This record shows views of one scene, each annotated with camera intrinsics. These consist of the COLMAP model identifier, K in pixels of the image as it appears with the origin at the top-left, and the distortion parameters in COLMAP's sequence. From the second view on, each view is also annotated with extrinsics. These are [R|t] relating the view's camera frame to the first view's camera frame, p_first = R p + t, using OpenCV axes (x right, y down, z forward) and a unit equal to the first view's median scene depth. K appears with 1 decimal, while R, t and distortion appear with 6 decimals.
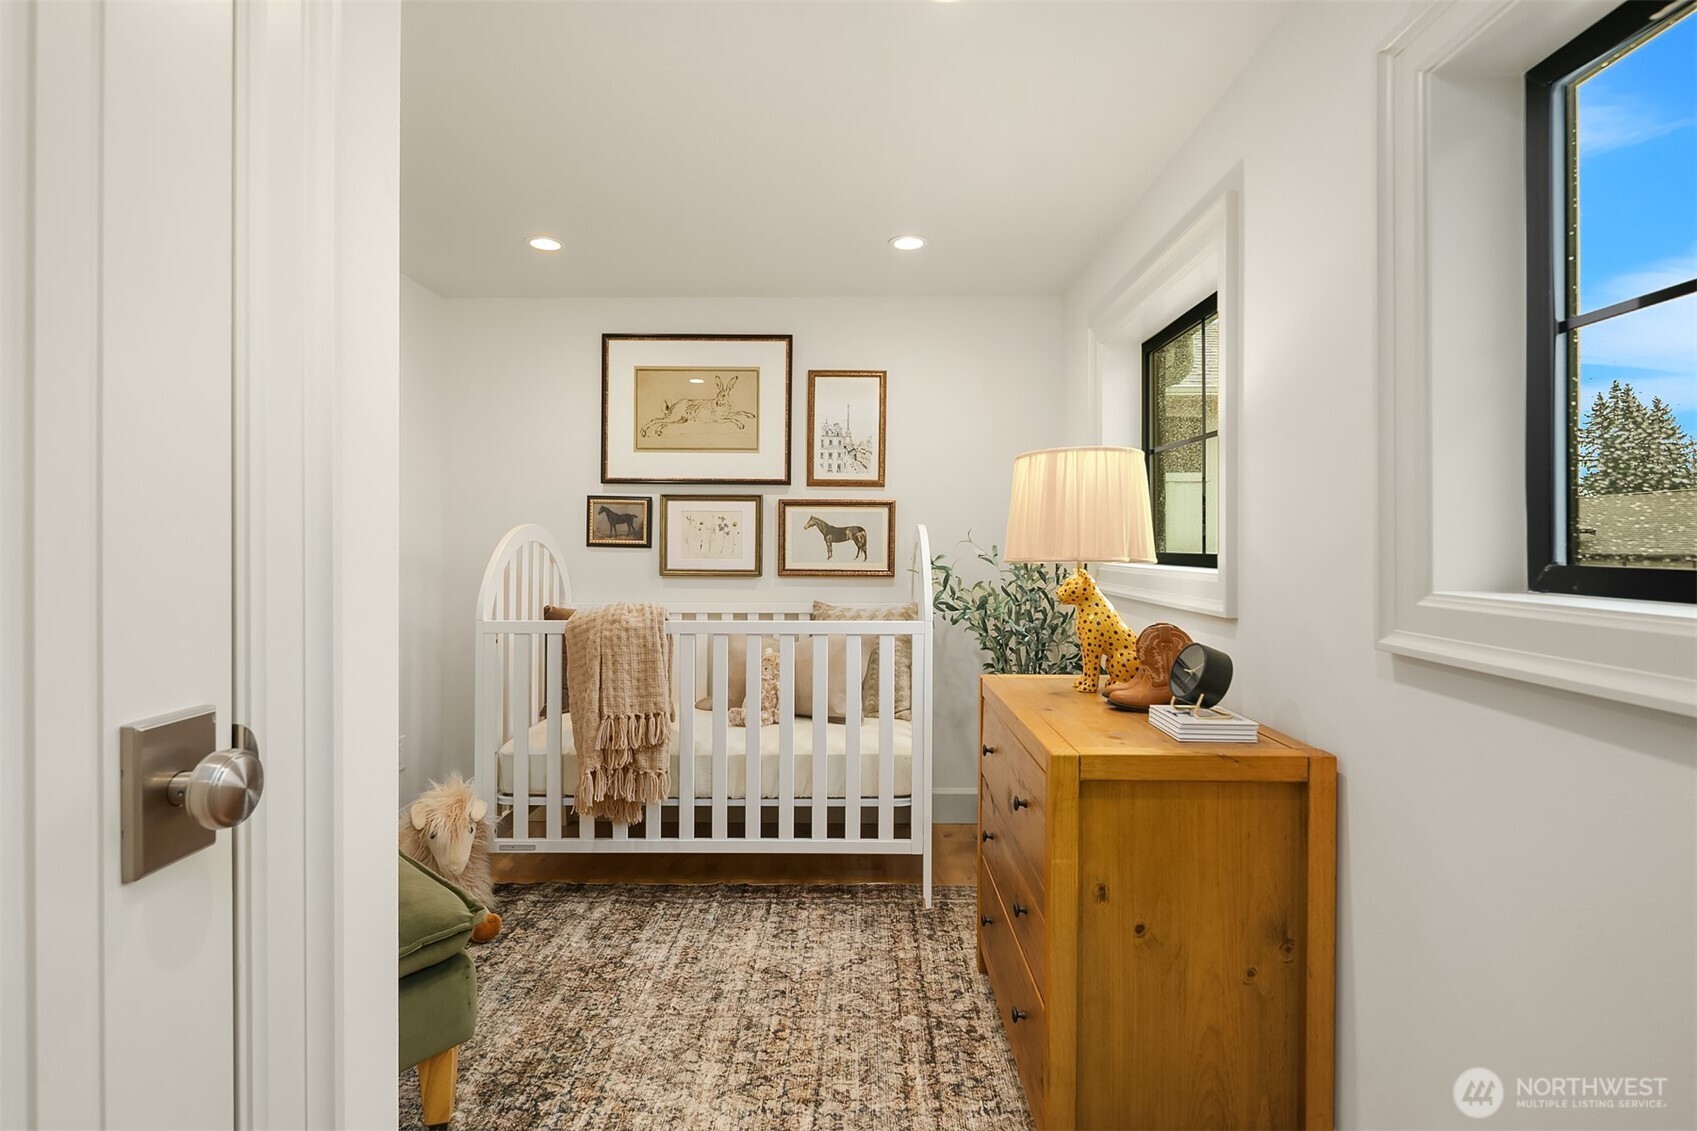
lens RADIAL K [[816.6, 0, 856.0], [0, 816.6, 551.0], [0, 0, 1]] dist [-0.002751, -0.000570]
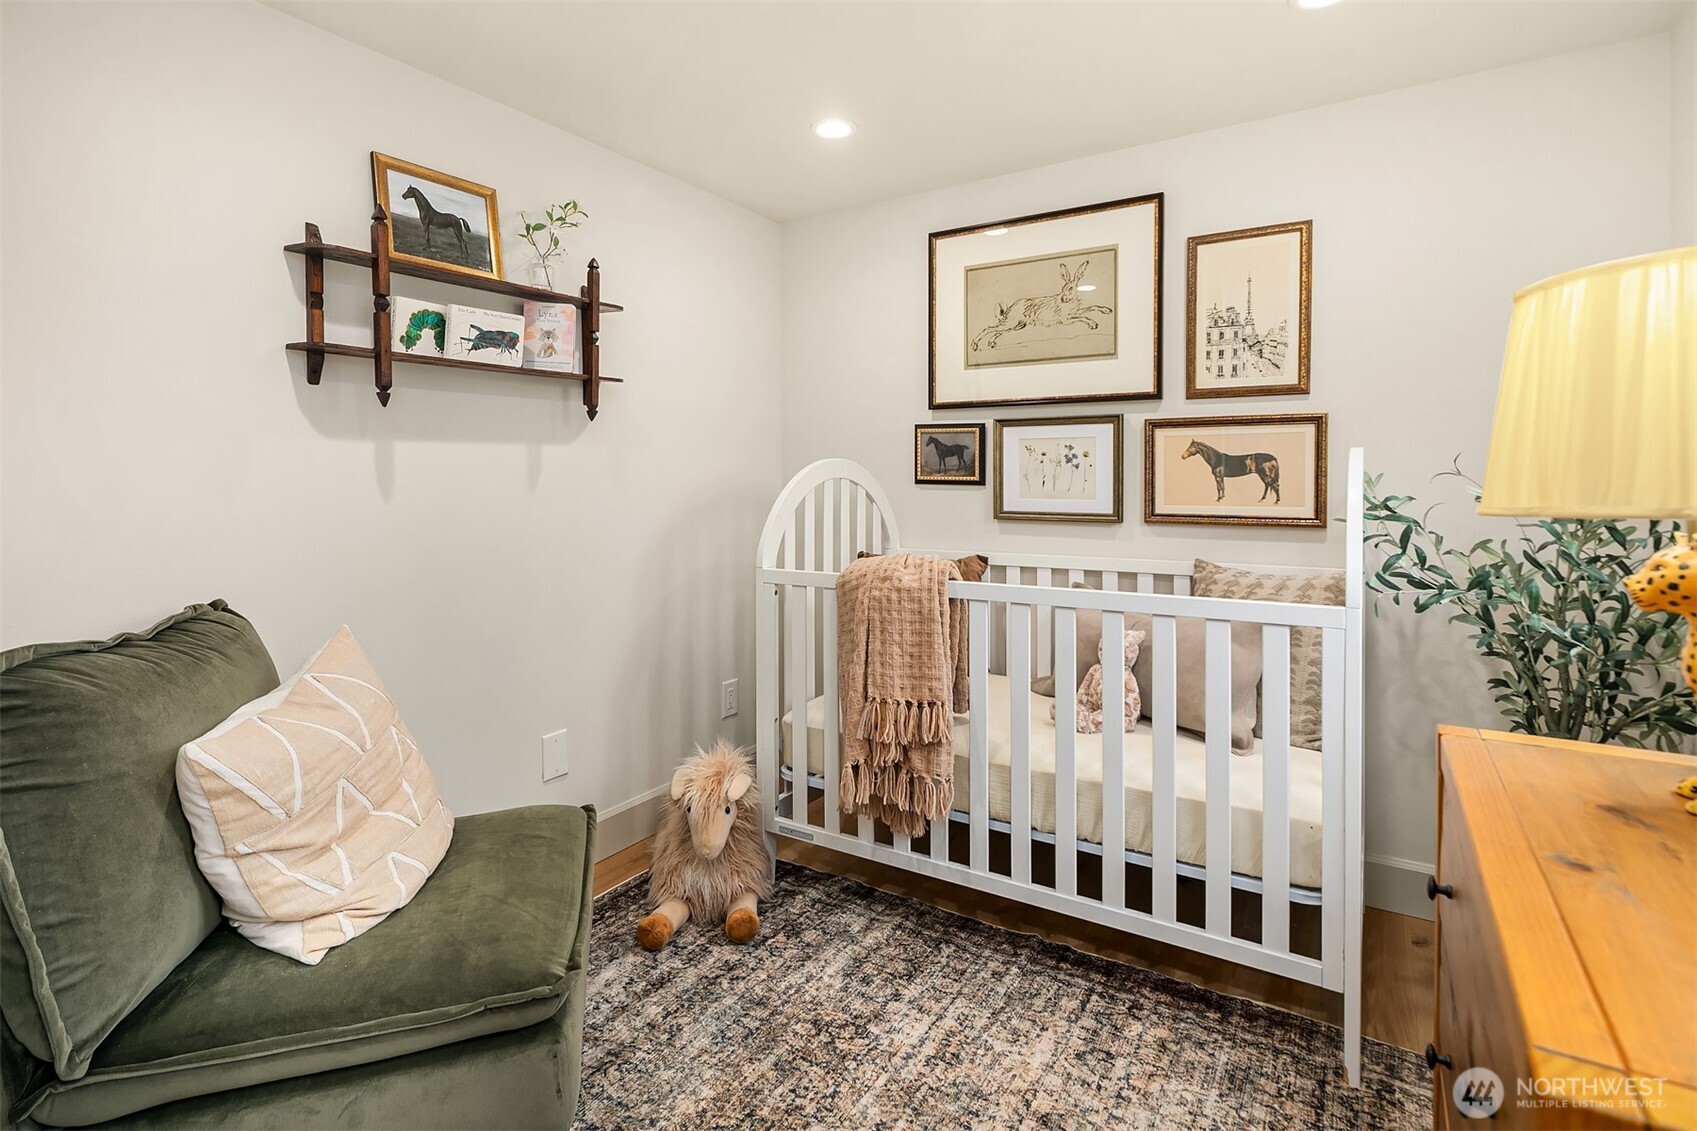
lens RADIAL K [[826.2, 0, 846.2], [0, 826.2, 489.7], [0, 0, 1]] dist [0.003300, -0.002203]
pose [[0.850151, 0.001487, -0.526536, 0.087463], [0.000155, 0.999995, 0.003073, -0.002289], [0.526538, -0.002694, 0.850147, 0.278230]]
